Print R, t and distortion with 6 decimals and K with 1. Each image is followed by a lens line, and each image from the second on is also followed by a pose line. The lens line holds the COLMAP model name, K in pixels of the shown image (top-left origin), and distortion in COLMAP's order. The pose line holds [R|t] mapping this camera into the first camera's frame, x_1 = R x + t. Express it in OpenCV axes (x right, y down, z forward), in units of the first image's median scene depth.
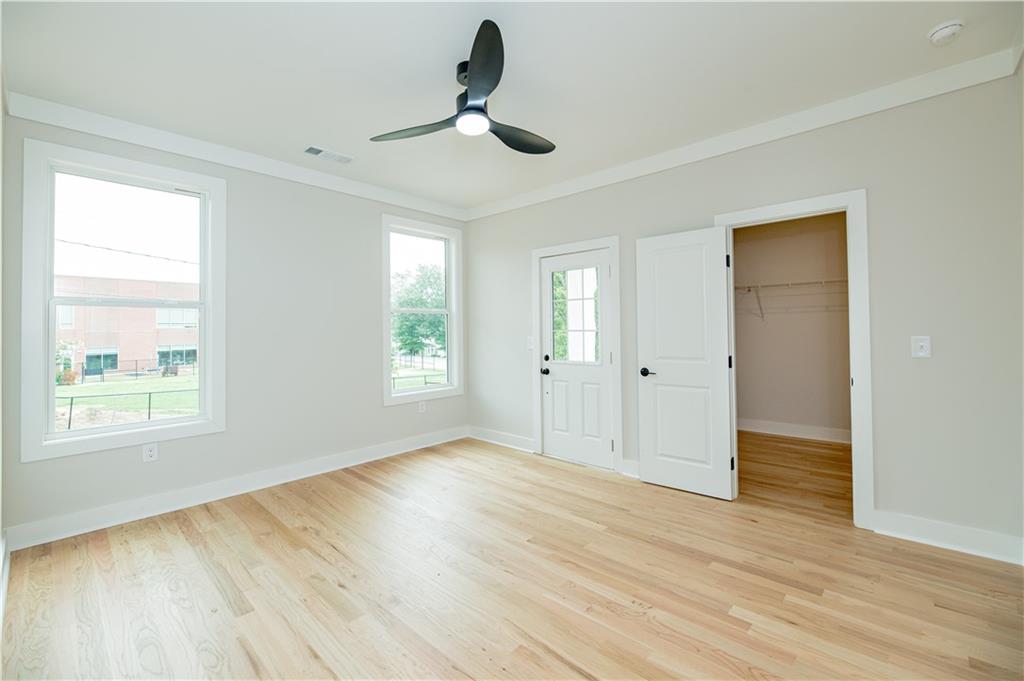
lens RADIAL K [[424.4, 0, 510.5], [0, 424.4, 338.6], [0, 0, 1]] dist [-0.001003, -0.000105]
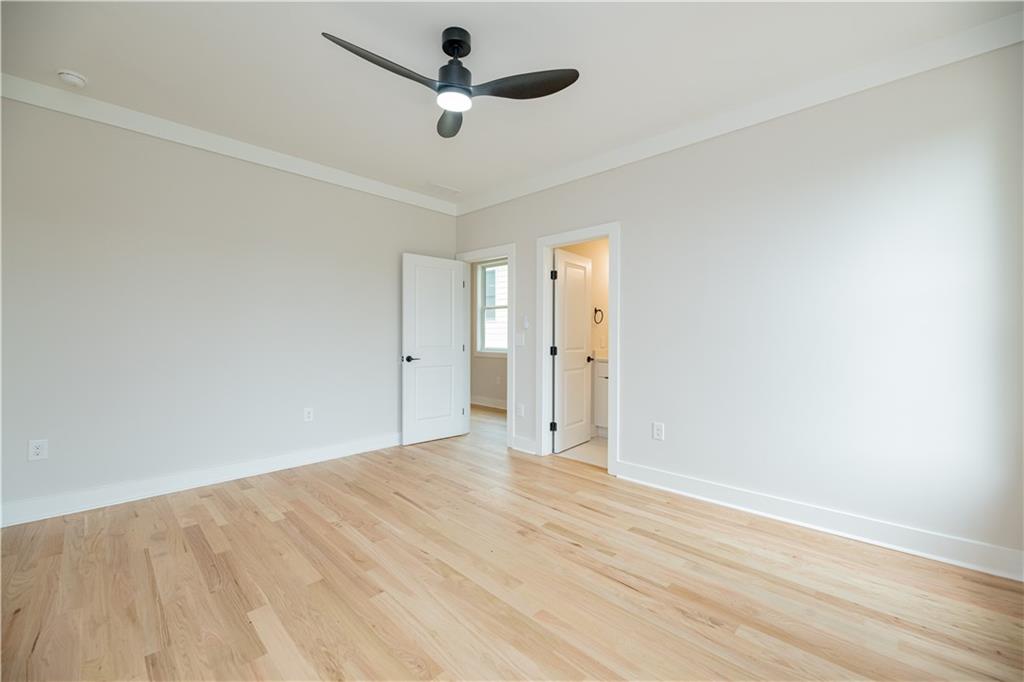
lens RADIAL K [[424.4, 0, 510.5], [0, 424.4, 339.1], [0, 0, 1]] dist [-0.001003, -0.000105]
pose [[-0.999656, 0.008553, 0.024812, -0.243281], [0.009137, 0.999682, 0.023524, 0.010809], [-0.024603, 0.023742, -0.999415, 2.013762]]
